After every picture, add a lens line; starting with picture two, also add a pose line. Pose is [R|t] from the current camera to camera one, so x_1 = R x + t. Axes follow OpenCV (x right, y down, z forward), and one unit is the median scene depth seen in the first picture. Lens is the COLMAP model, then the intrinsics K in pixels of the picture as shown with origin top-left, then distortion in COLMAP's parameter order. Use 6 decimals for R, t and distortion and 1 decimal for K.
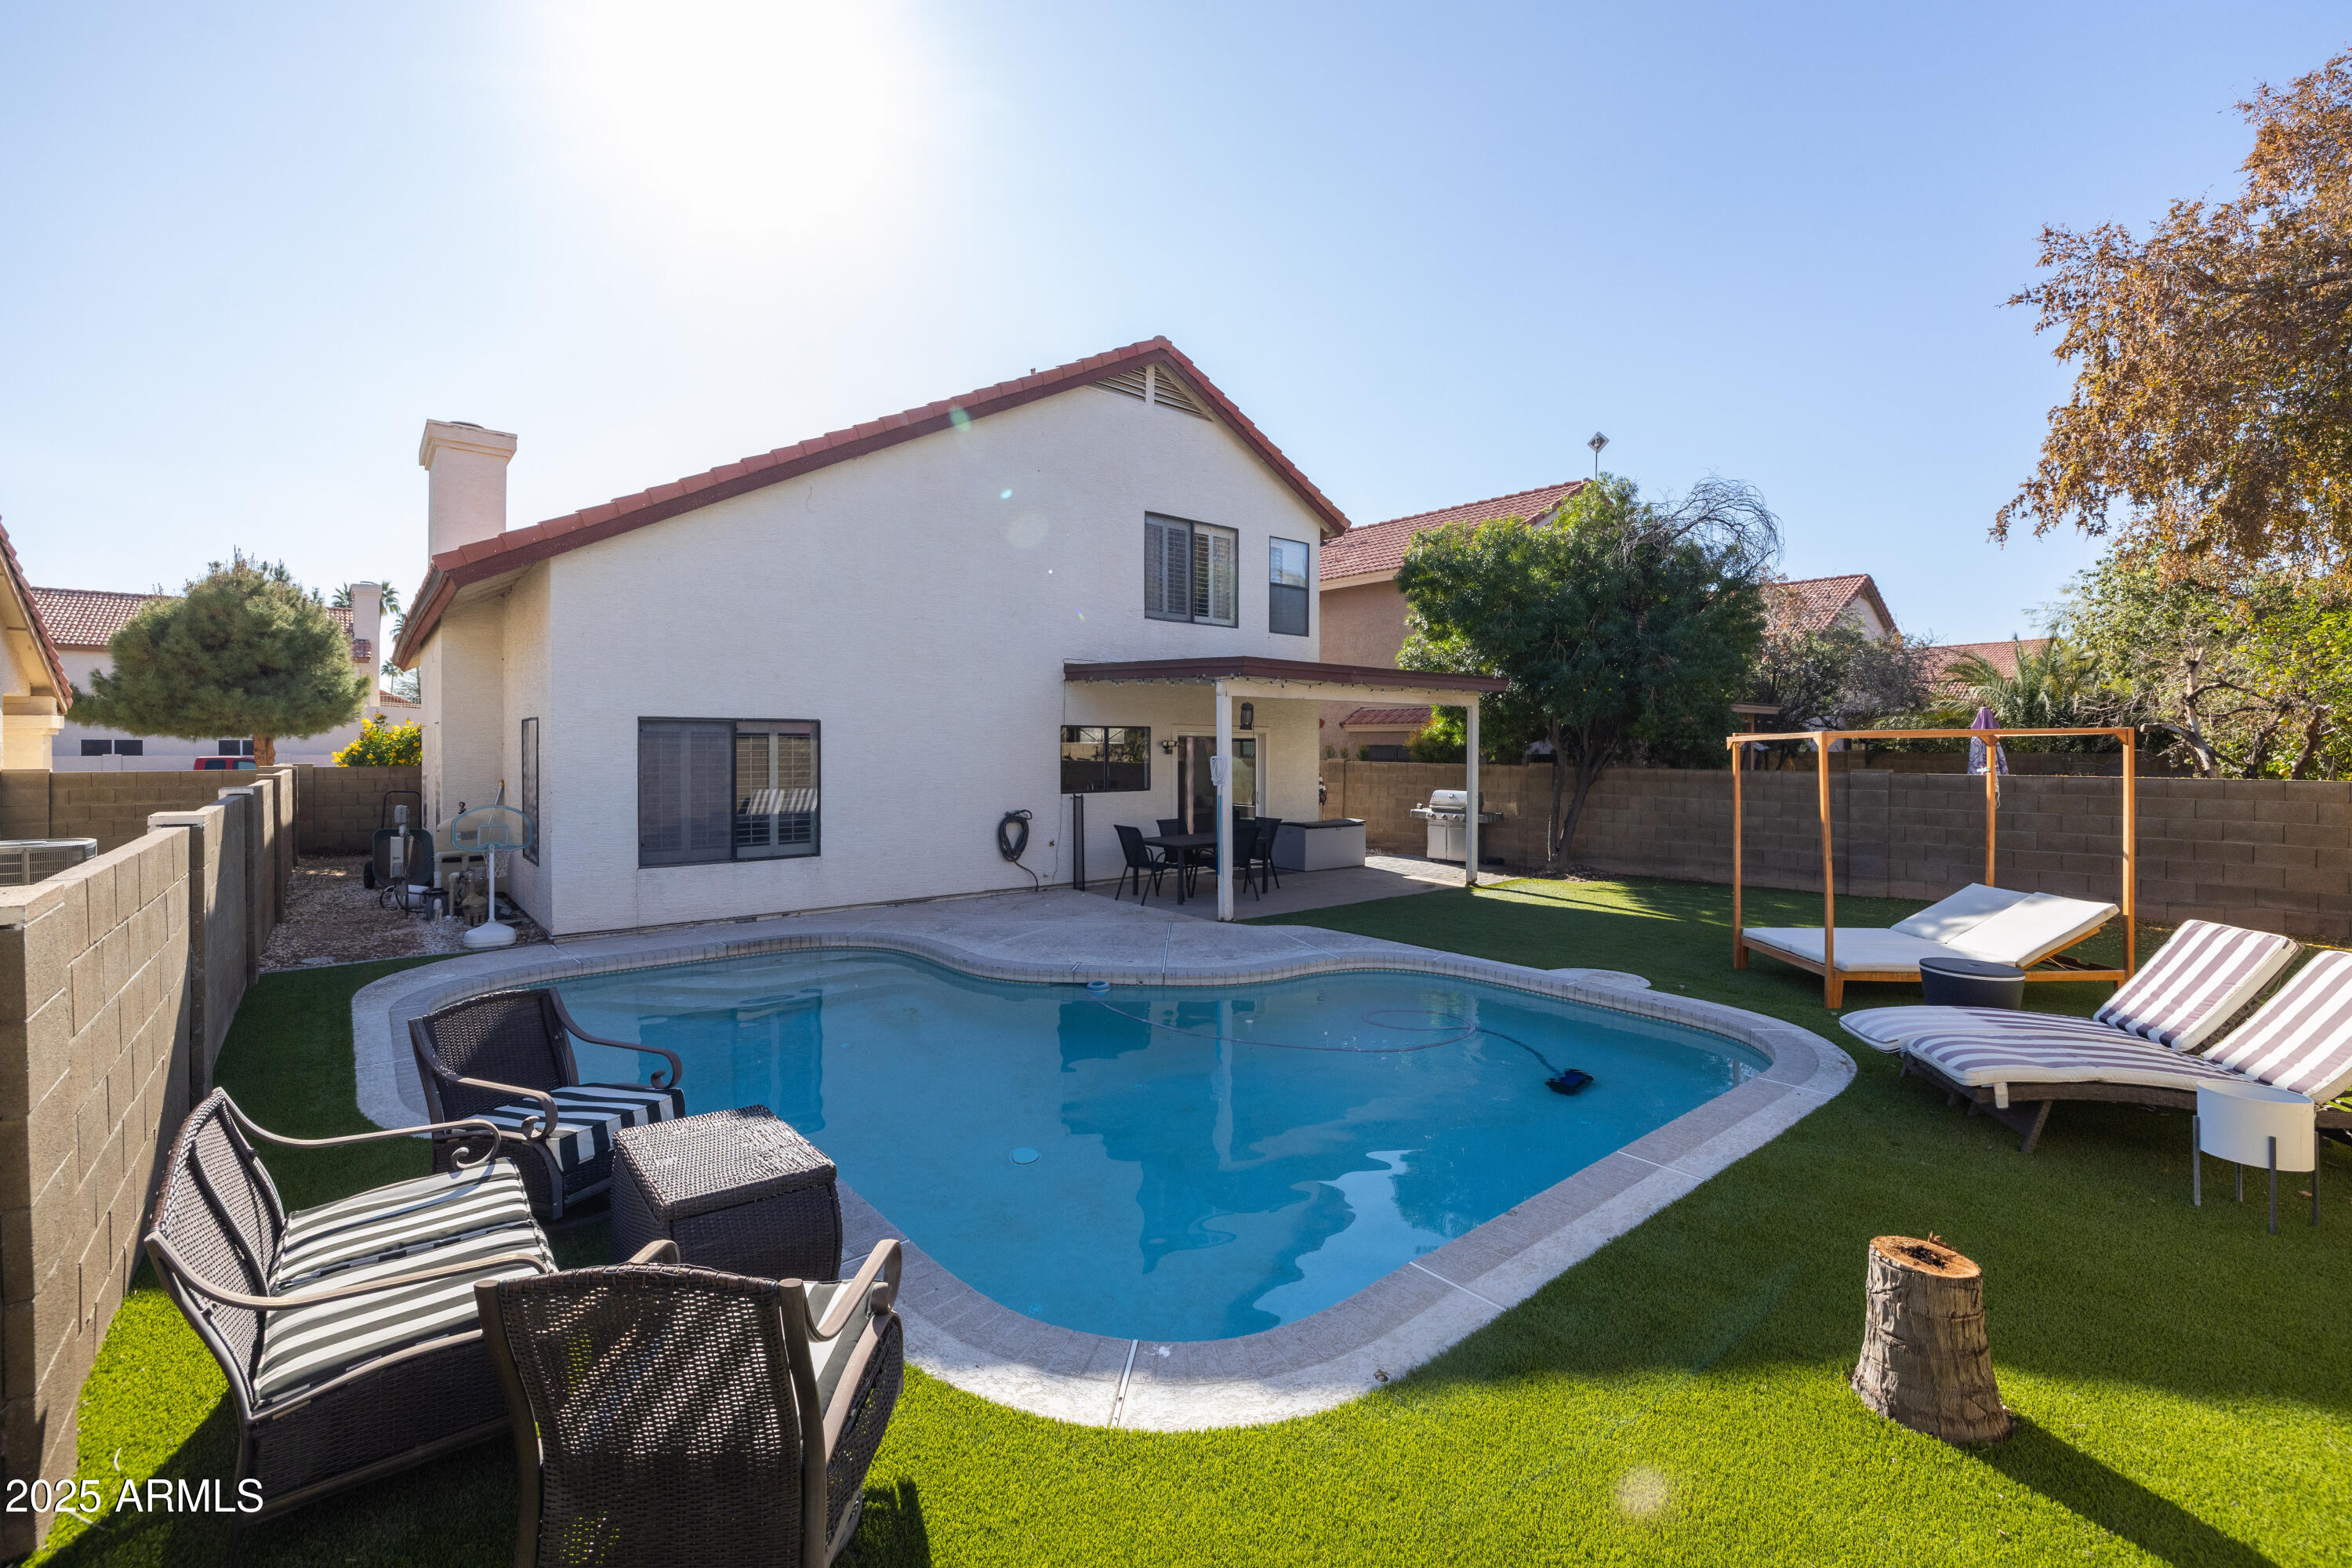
lens RADIAL K [[982.6, 0, 1170.0], [0, 982.6, 761.5], [0, 0, 1]] dist [-0.000197, -0.000166]
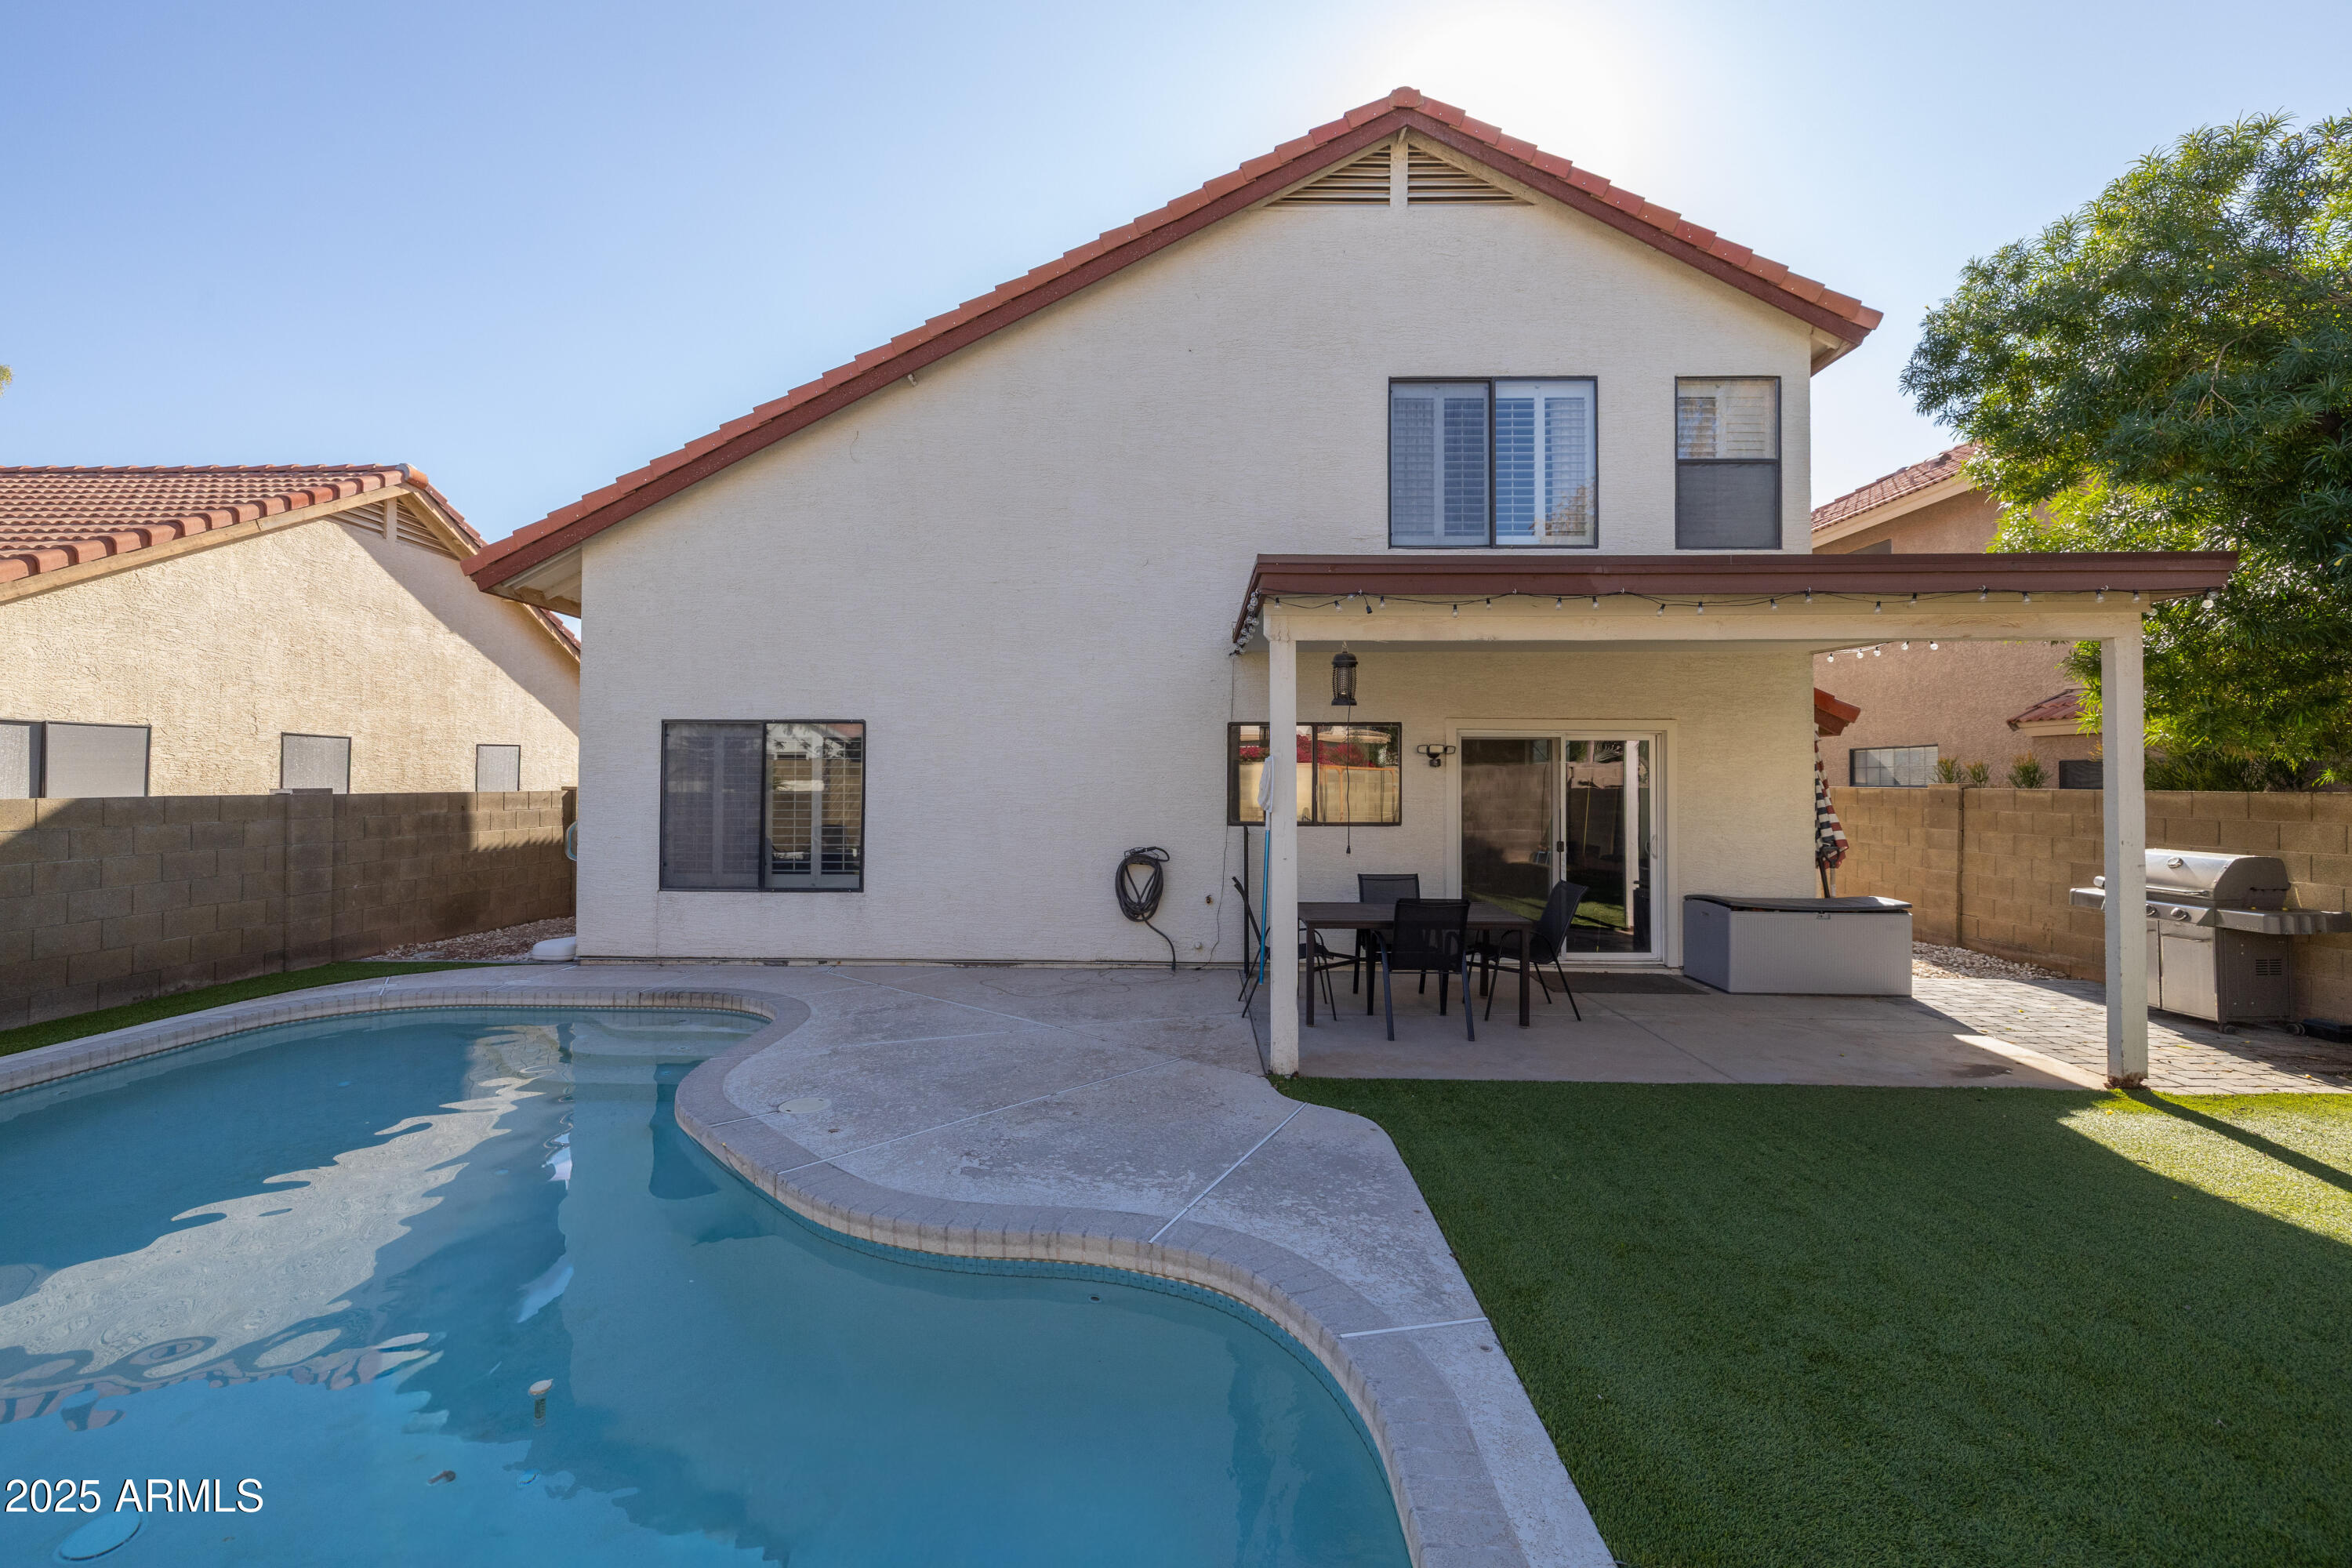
lens RADIAL K [[982.6, 0, 1170.0], [0, 982.6, 761.5], [0, 0, 1]] dist [-0.000197, -0.000166]
pose [[0.754774, -0.011681, -0.655881, 0.292815], [-0.012620, 0.999398, -0.032322, 0.011473], [0.655864, 0.032673, 0.754172, 0.472269]]
